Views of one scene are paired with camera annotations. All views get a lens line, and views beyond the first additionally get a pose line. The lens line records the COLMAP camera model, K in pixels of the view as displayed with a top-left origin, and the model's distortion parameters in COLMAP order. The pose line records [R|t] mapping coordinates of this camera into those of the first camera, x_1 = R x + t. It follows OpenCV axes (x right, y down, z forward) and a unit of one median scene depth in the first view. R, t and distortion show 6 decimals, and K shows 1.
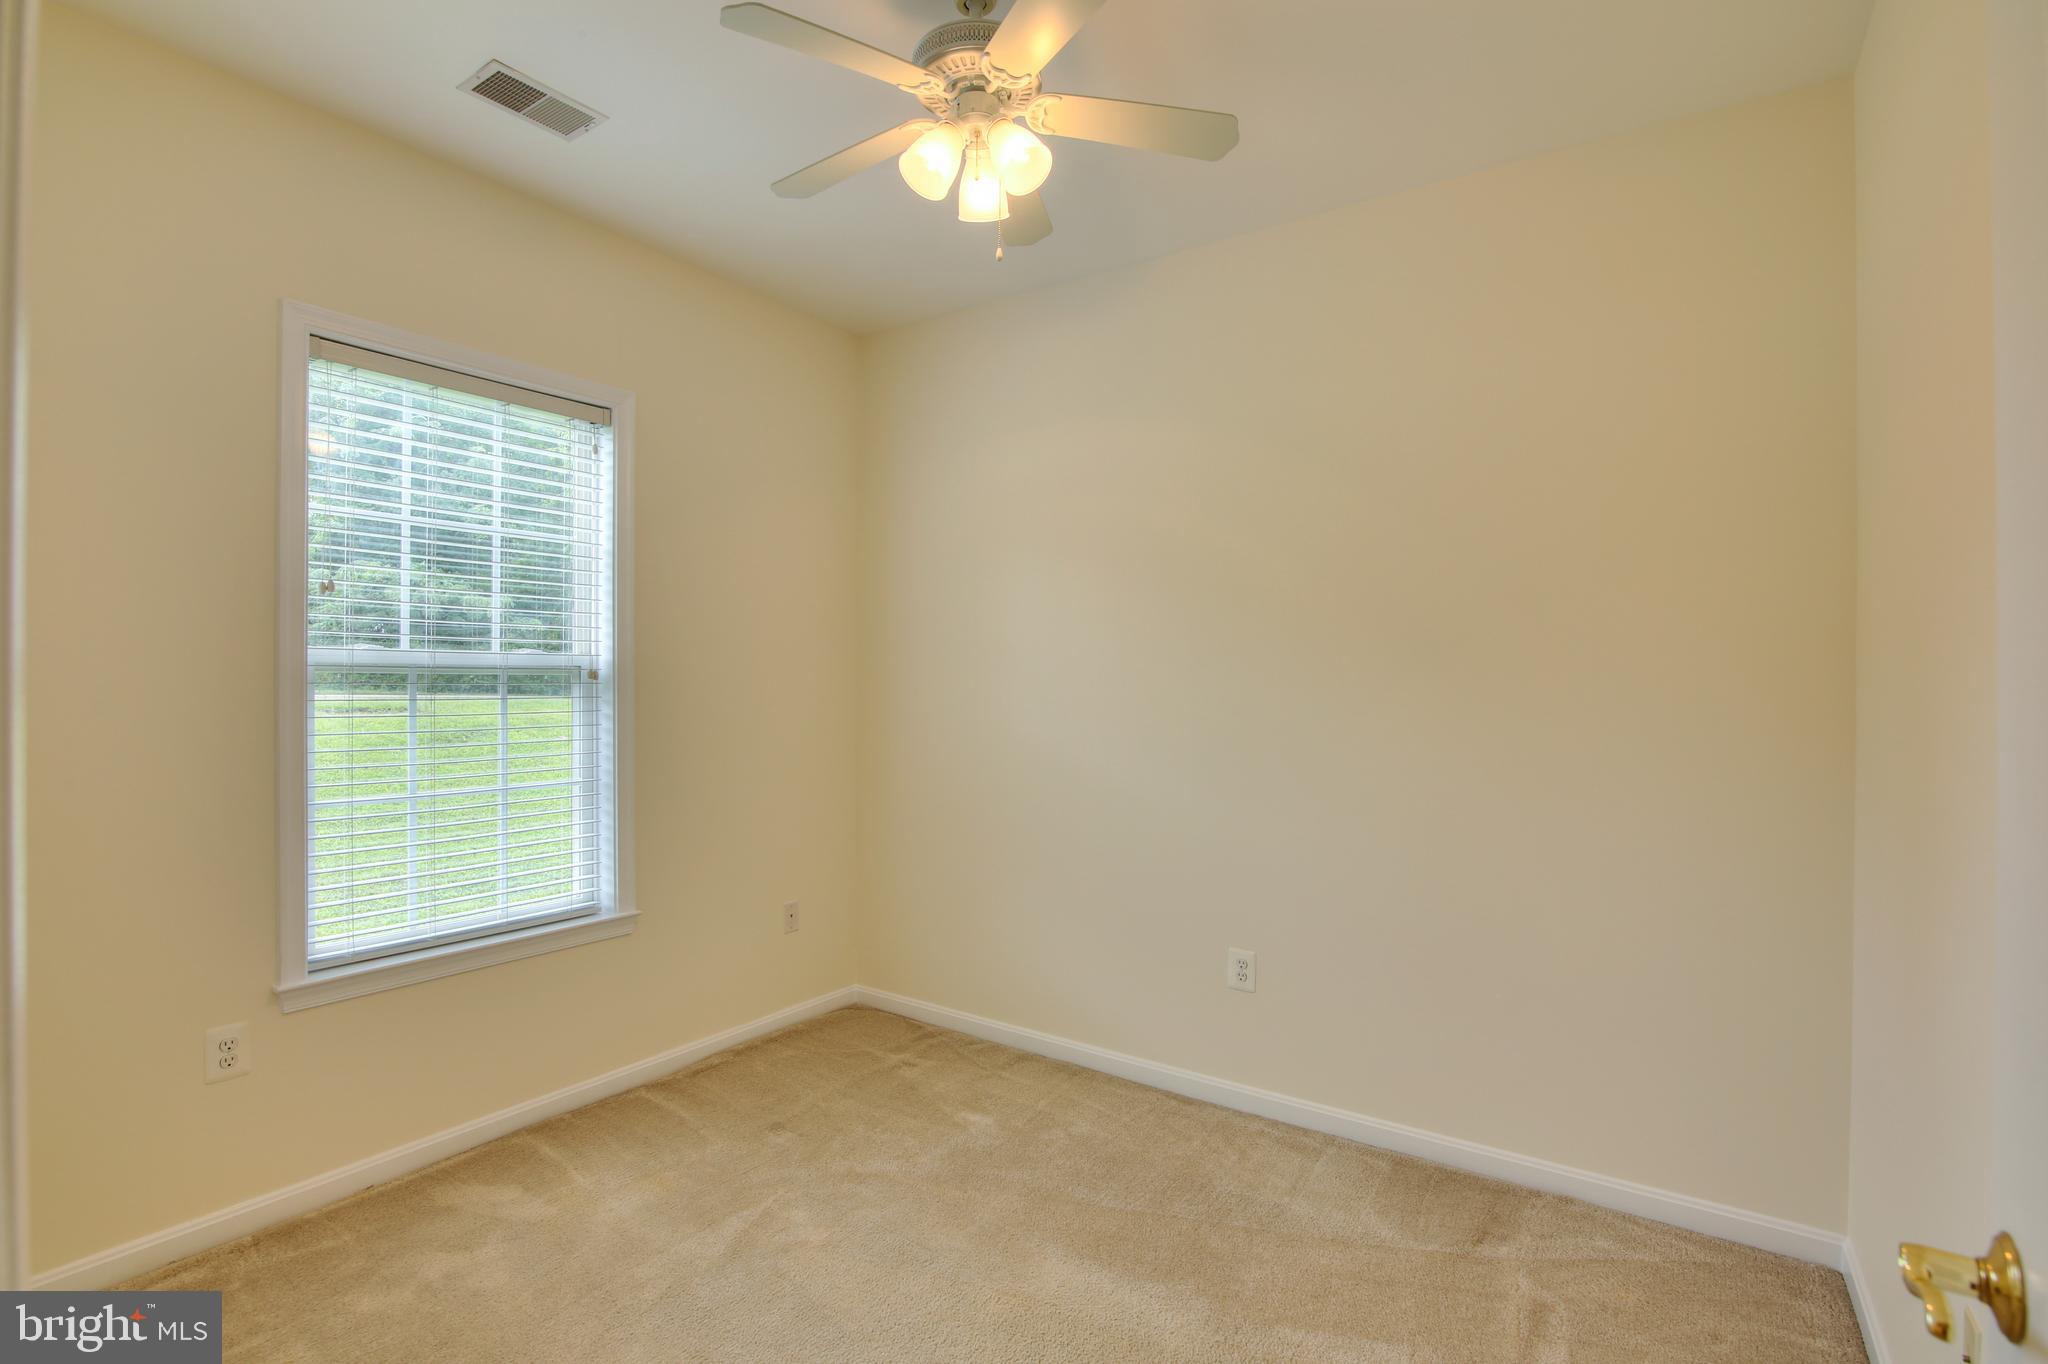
lens RADIAL K [[933.8, 0, 1019.3], [0, 933.8, 676.1], [0, 0, 1]] dist [-0.020300, 0.001044]
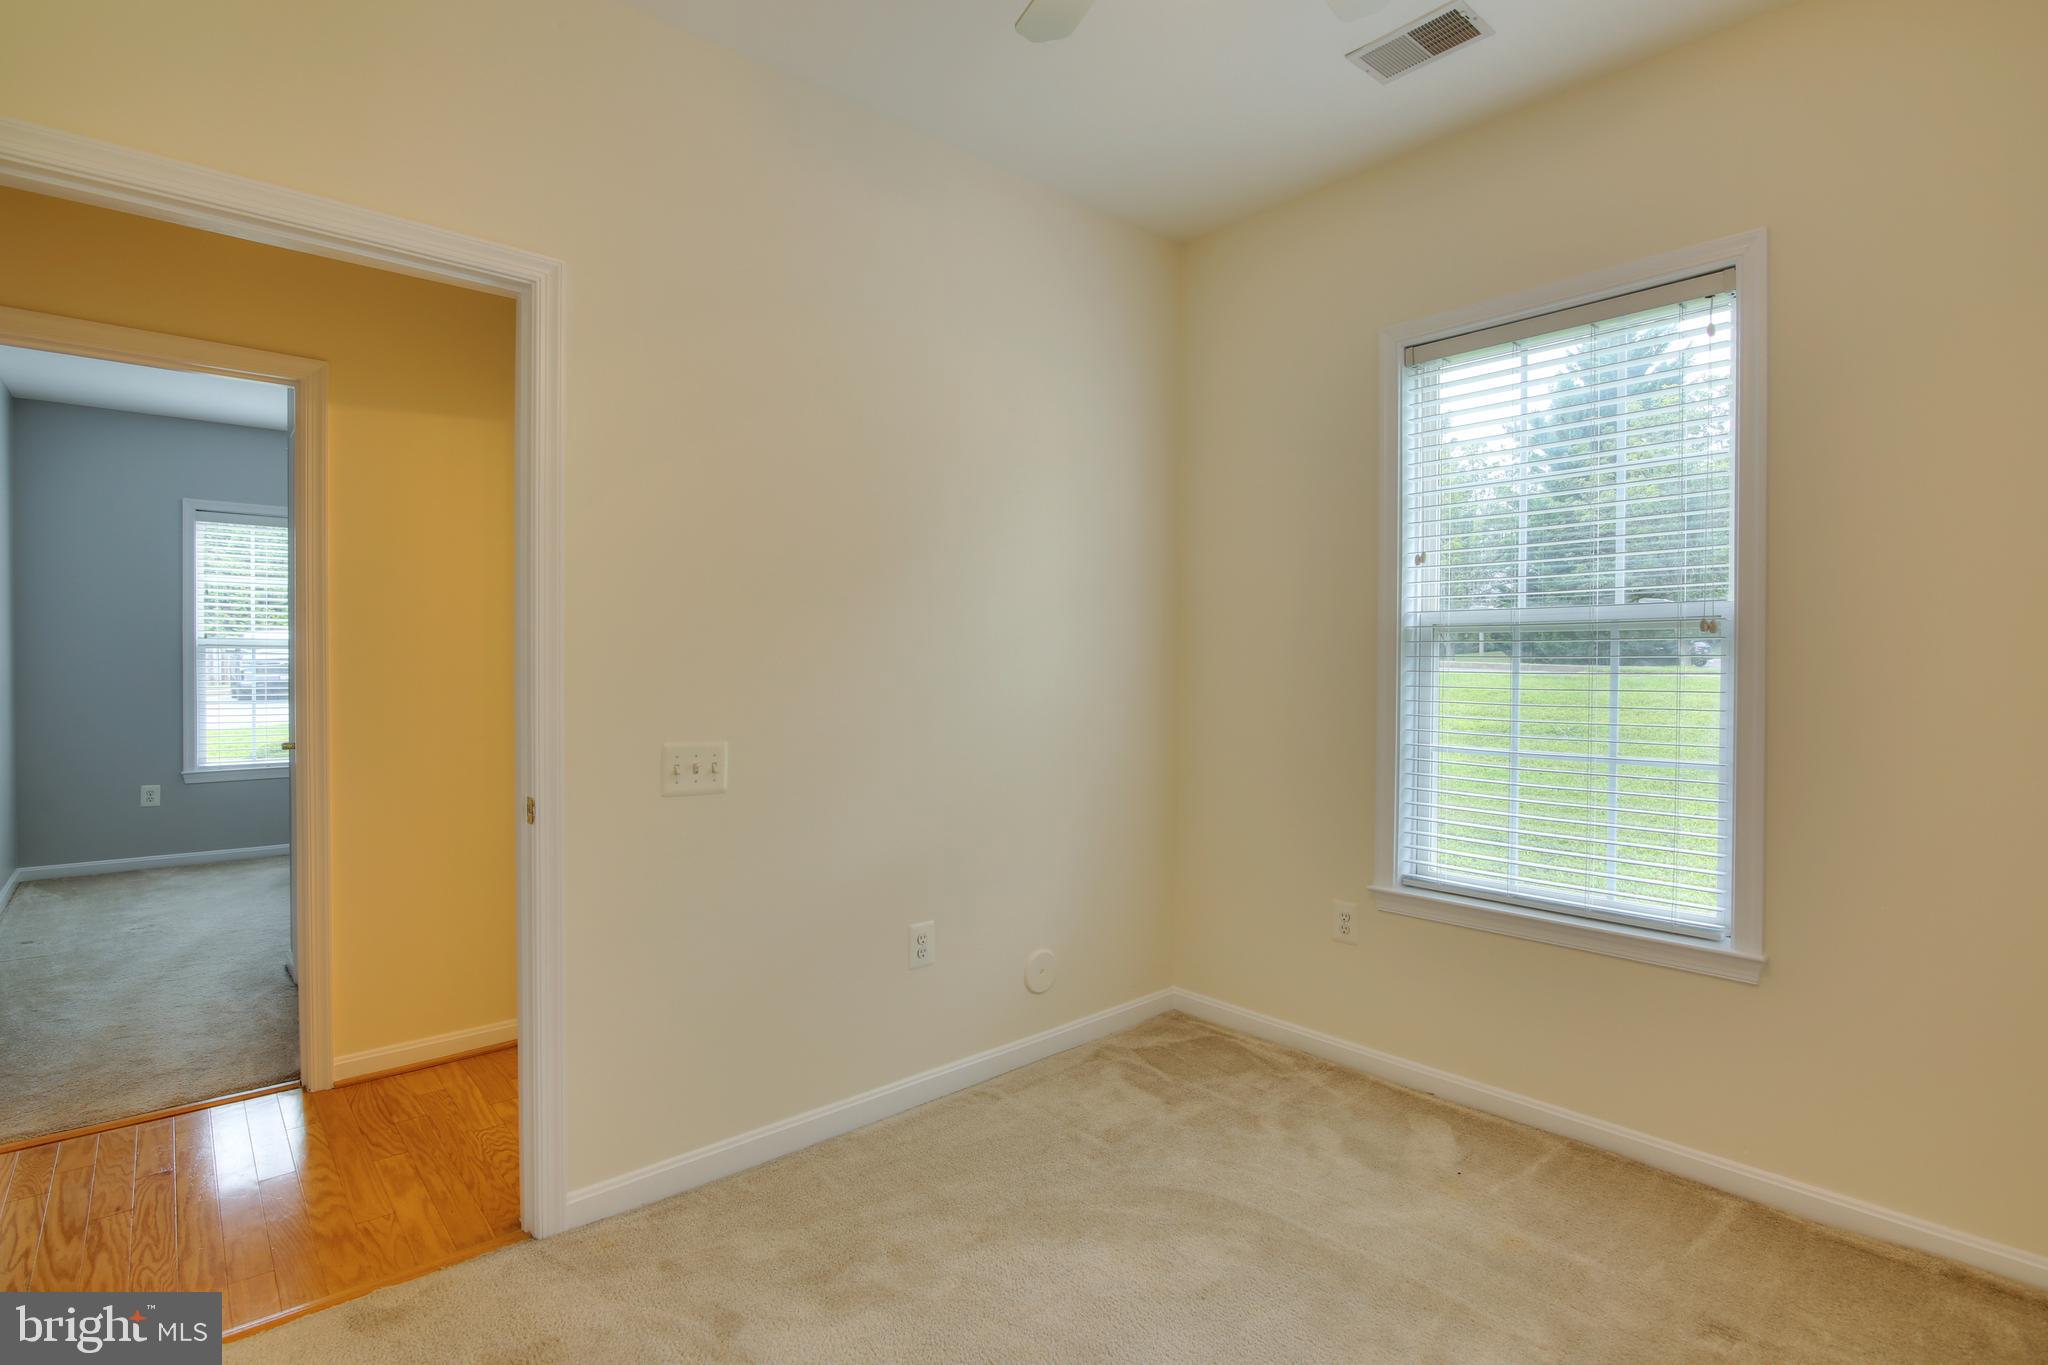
lens RADIAL K [[967.7, 0, 1026.6], [0, 967.7, 647.2], [0, 0, 1]] dist [0.000640, 0.000558]
pose [[-0.191068, 0.003554, -0.981570, 0.489530], [0.018311, 0.999832, 0.000055, 0.005031], [0.981406, -0.017963, -0.191101, 0.682820]]
